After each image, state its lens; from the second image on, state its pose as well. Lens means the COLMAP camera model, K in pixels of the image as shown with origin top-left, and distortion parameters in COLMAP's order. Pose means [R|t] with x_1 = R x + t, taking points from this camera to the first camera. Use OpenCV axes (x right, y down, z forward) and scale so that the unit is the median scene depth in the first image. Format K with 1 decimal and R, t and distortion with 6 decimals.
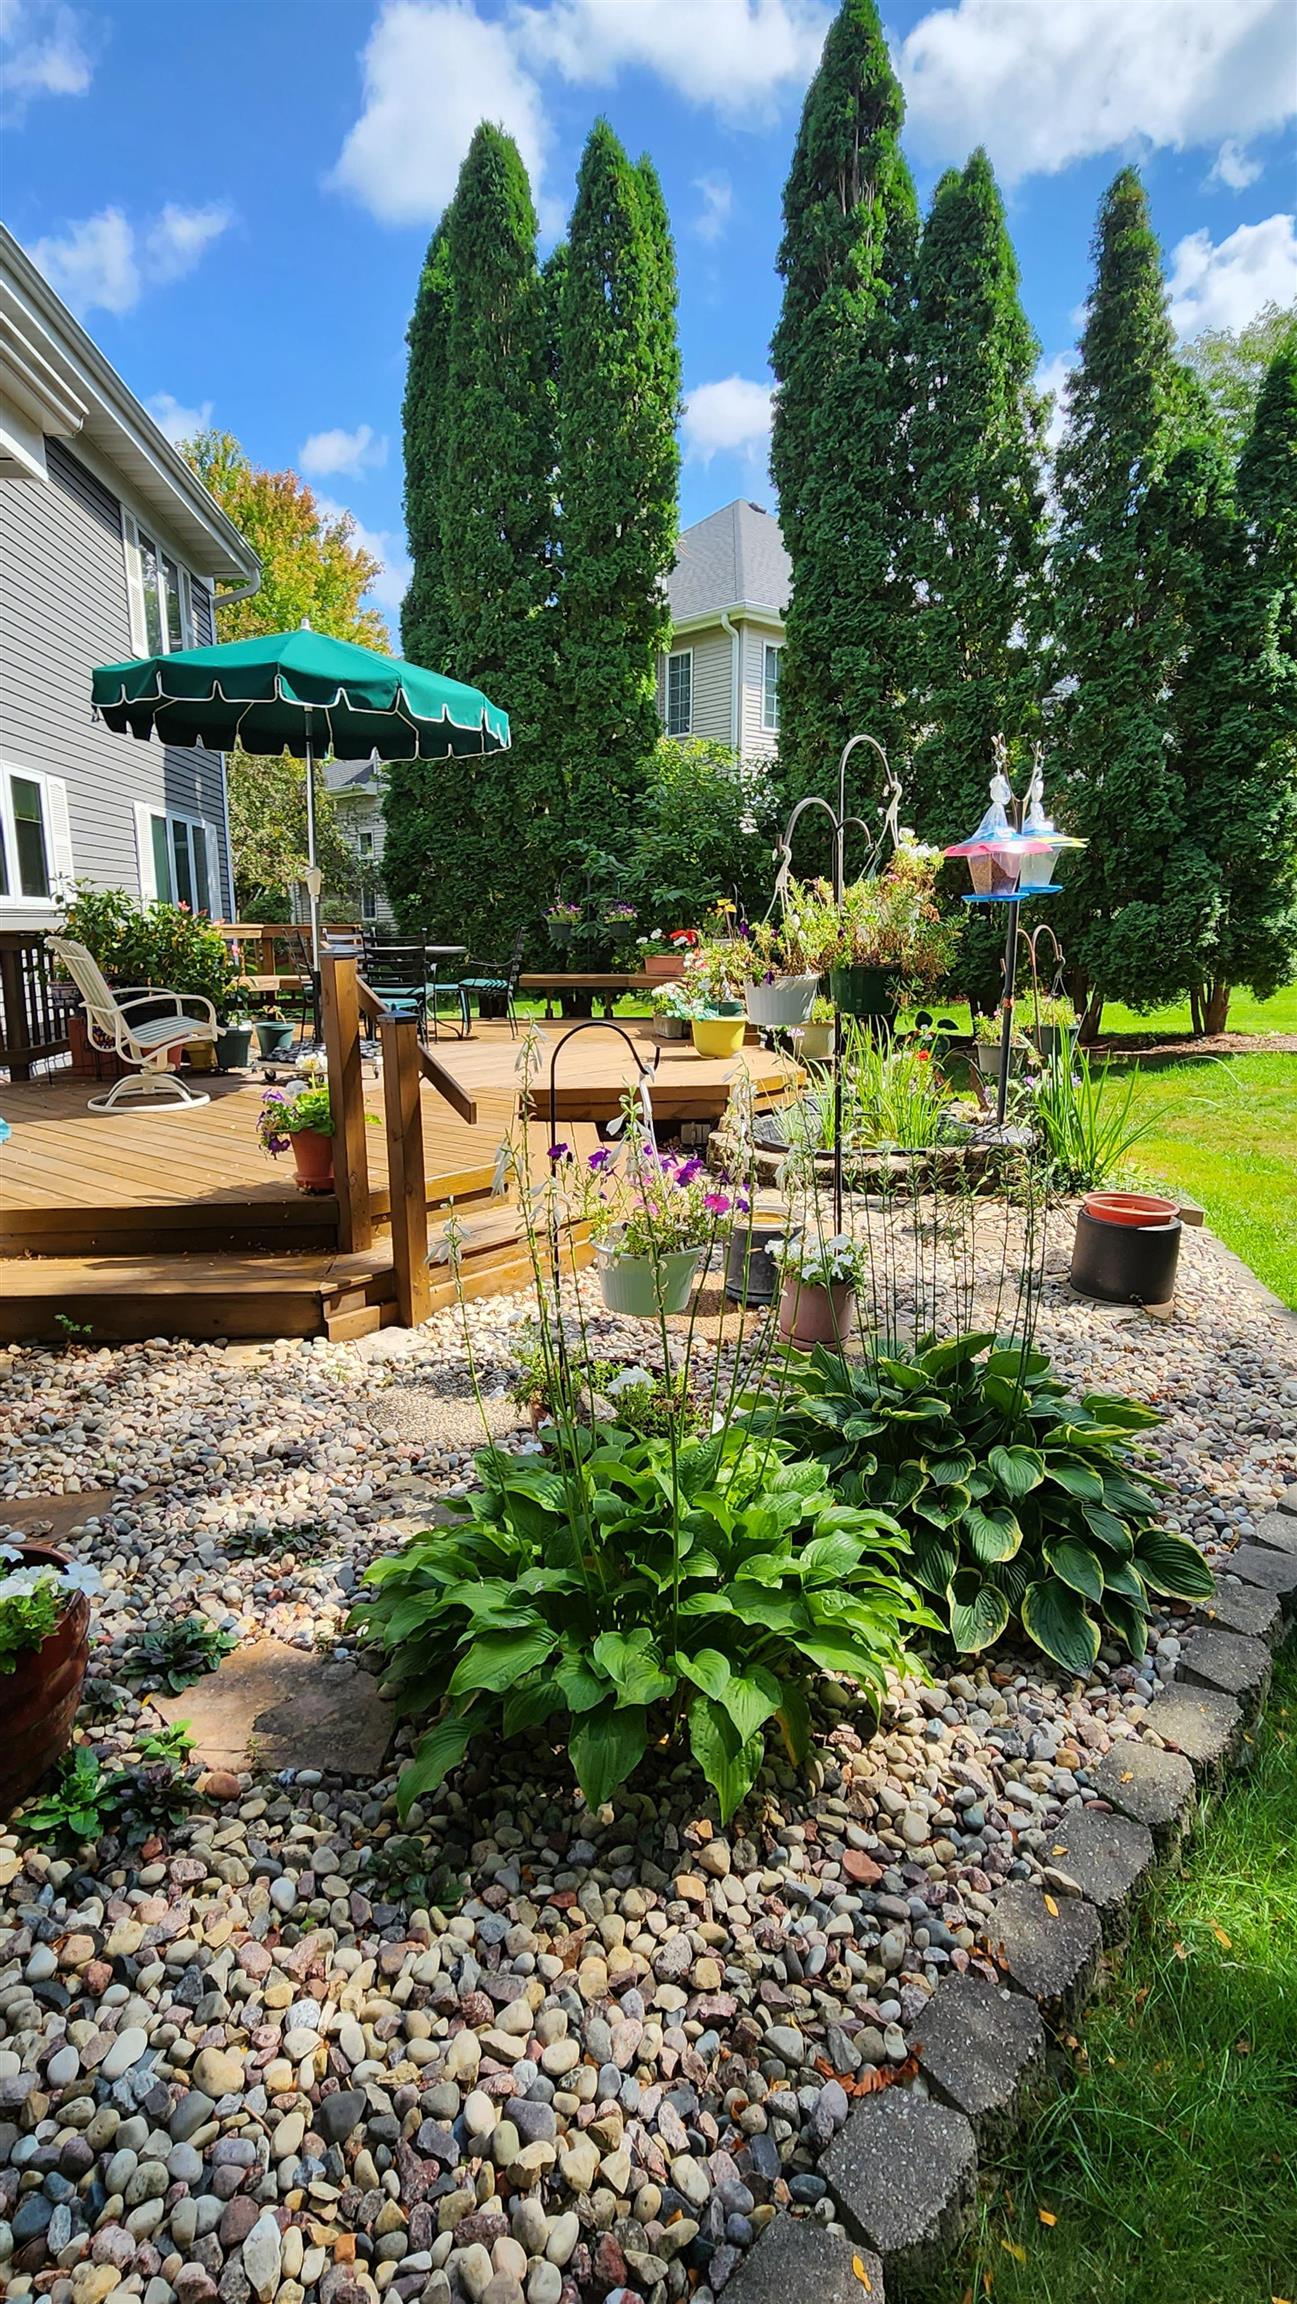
lens RADIAL K [[1162.1, 0, 642.6], [0, 1162.1, 1168.6], [0, 0, 1]] dist [-0.002930, 0.000118]
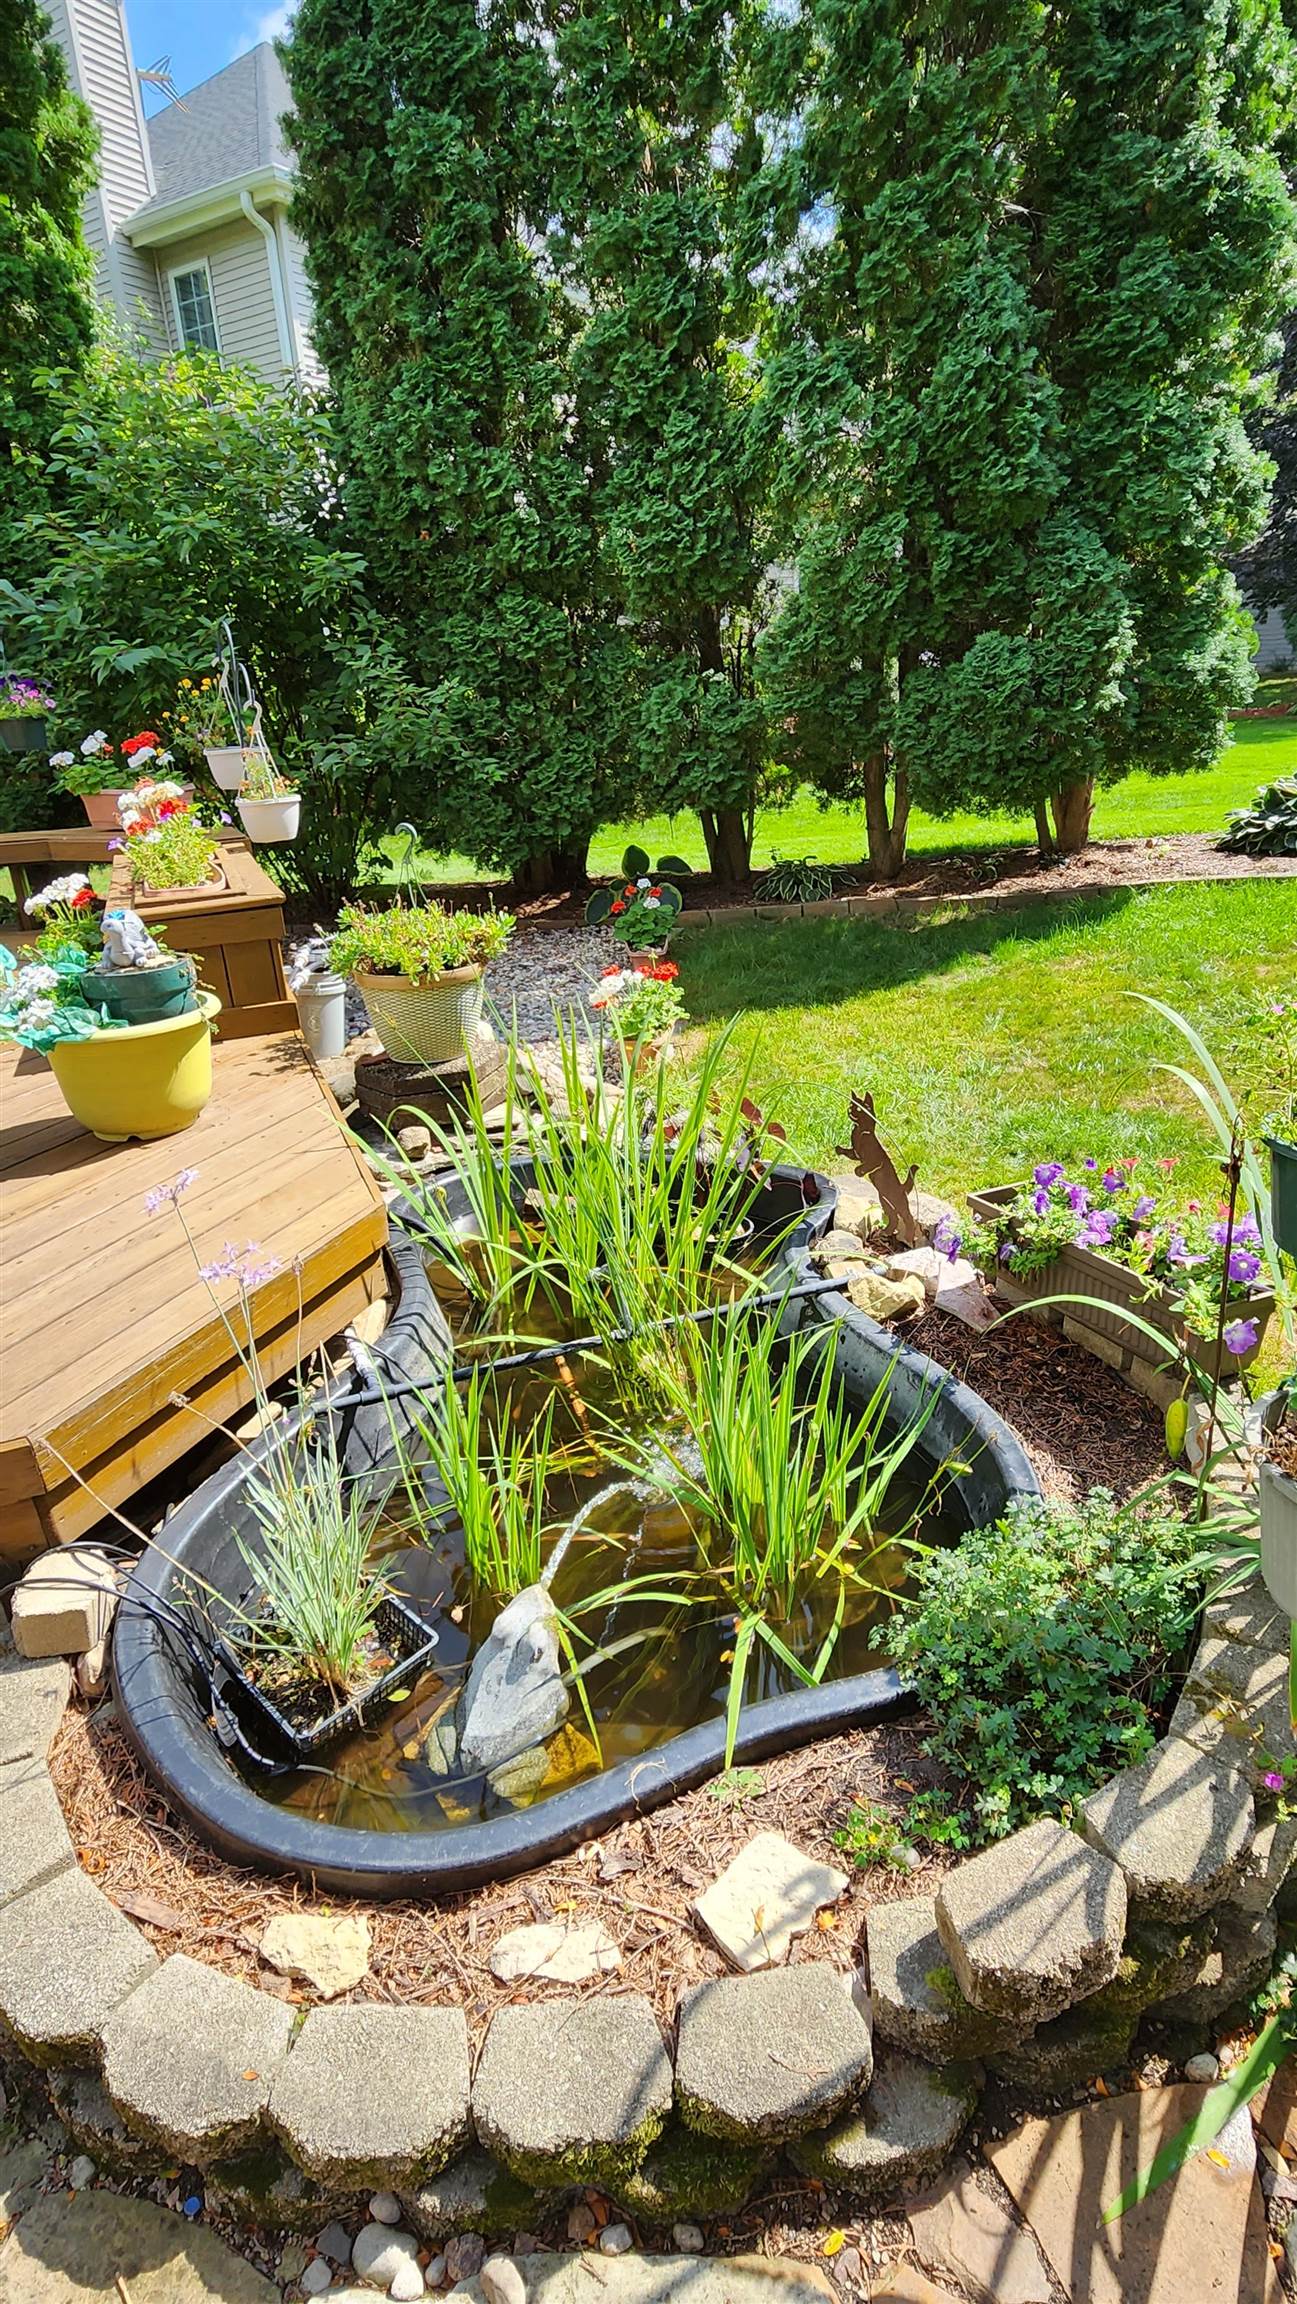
lens RADIAL K [[1162.1, 0, 642.6], [0, 1162.1, 1168.6], [0, 0, 1]] dist [-0.002930, 0.000118]
pose [[0.960365, -0.146604, 0.237078, 0.088111], [0.101552, 0.976084, 0.192217, -0.096910], [-0.259588, -0.160523, 0.952285, 0.444895]]
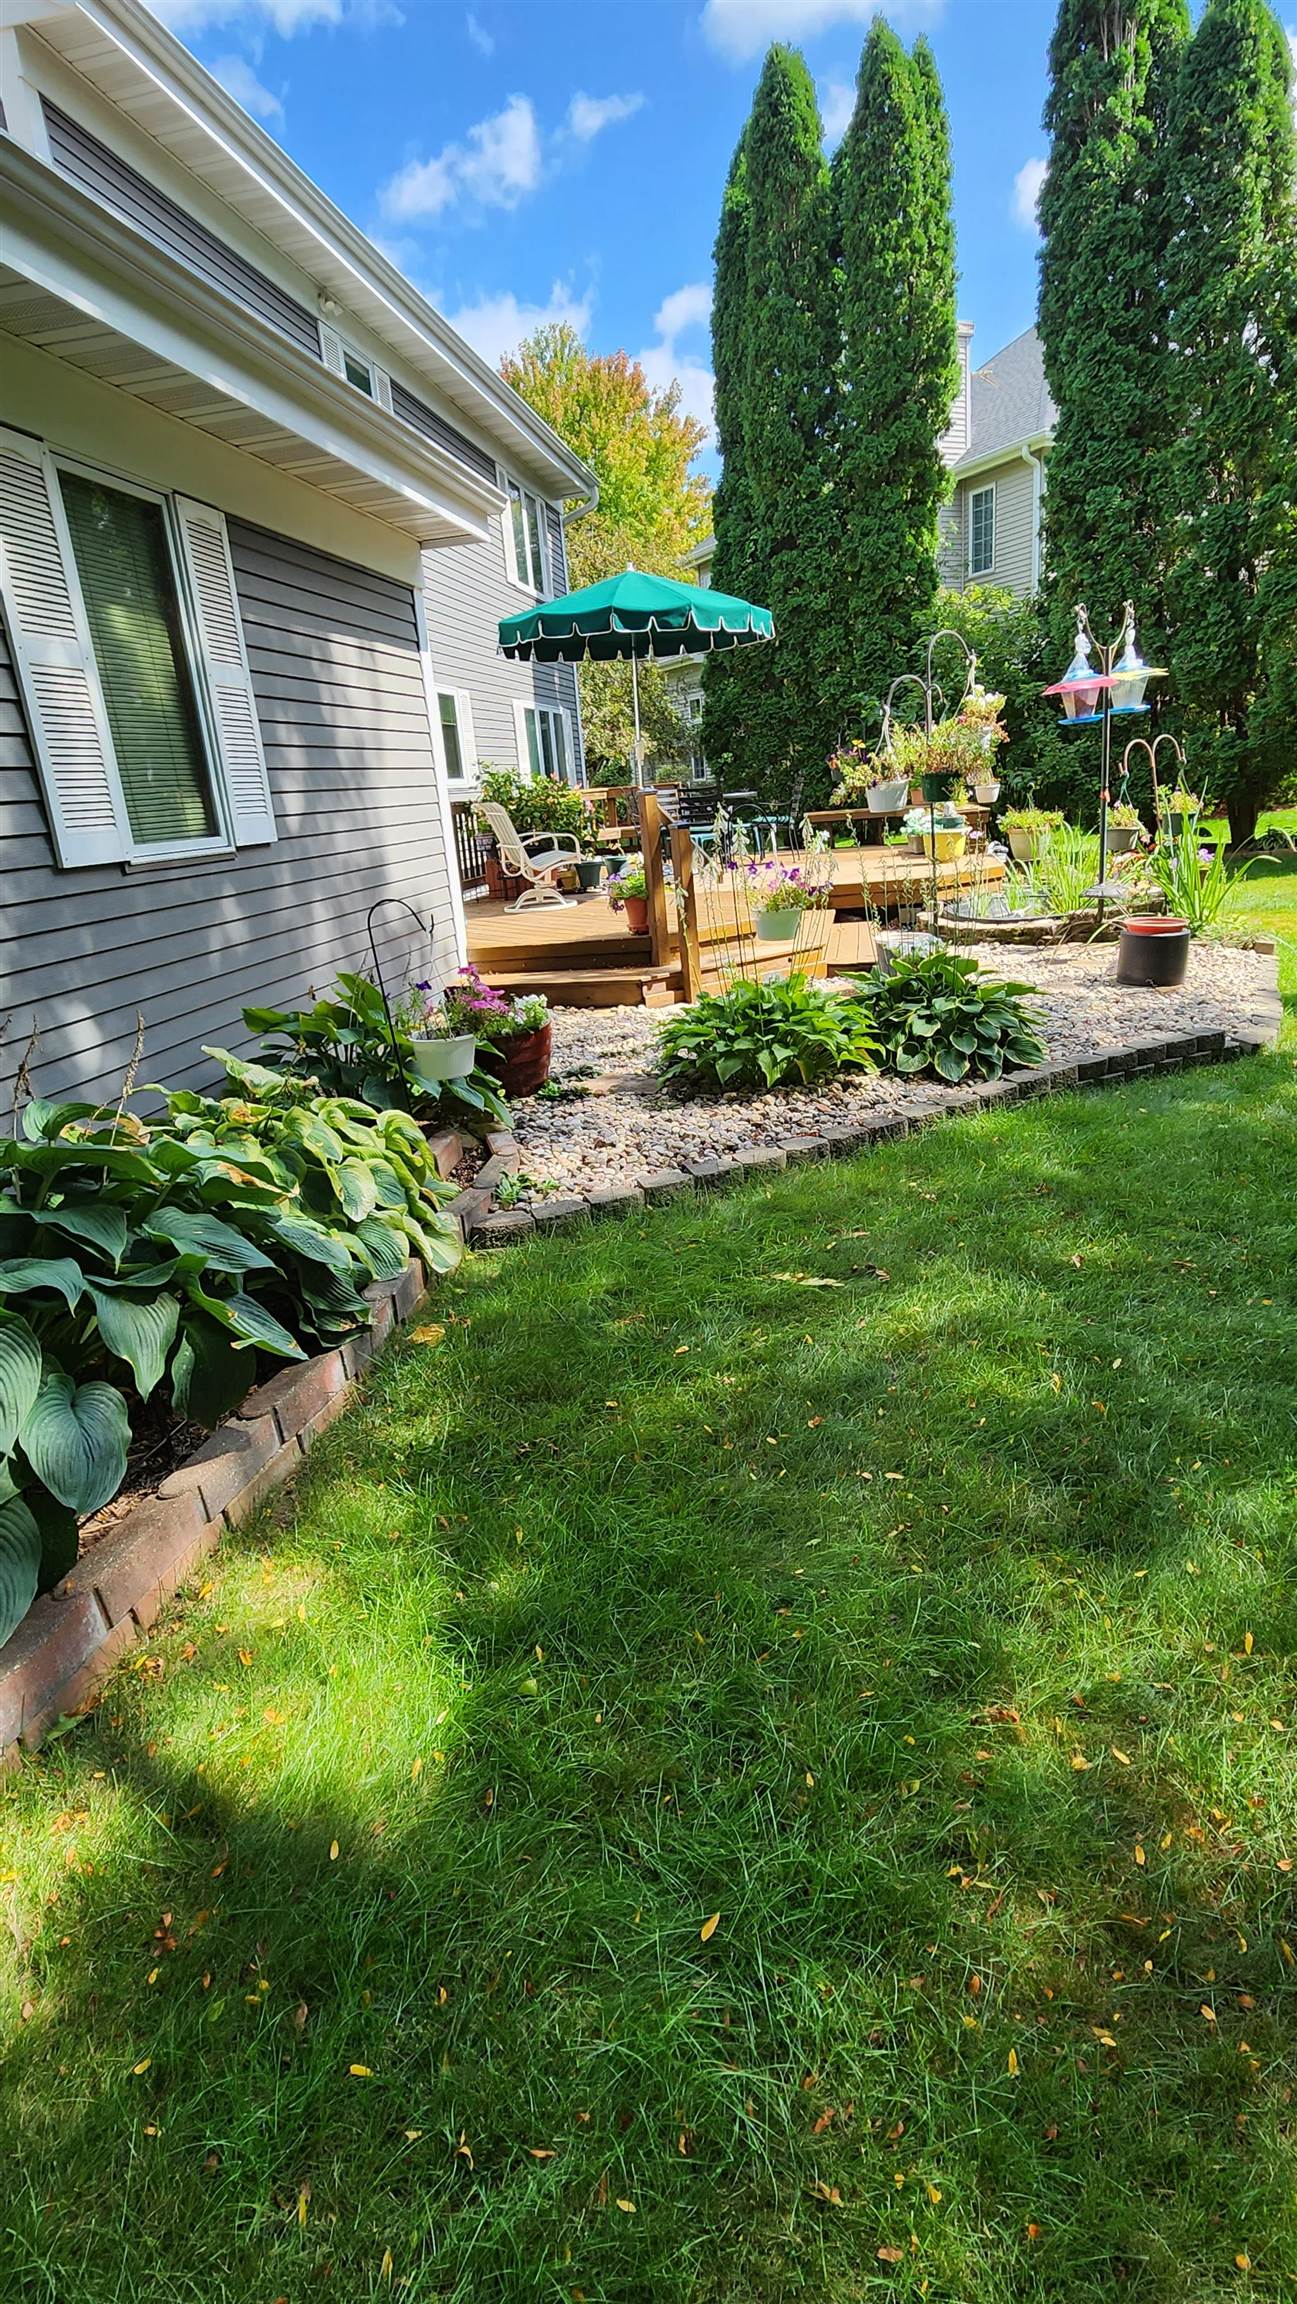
lens RADIAL K [[1162.1, 0, 642.6], [0, 1162.1, 1168.6], [0, 0, 1]] dist [-0.002930, 0.000118]
pose [[0.957578, 0.011782, -0.287935, 0.085782], [0.021683, 0.993386, 0.112759, 0.064212], [0.287359, -0.114218, 0.950989, -0.260746]]
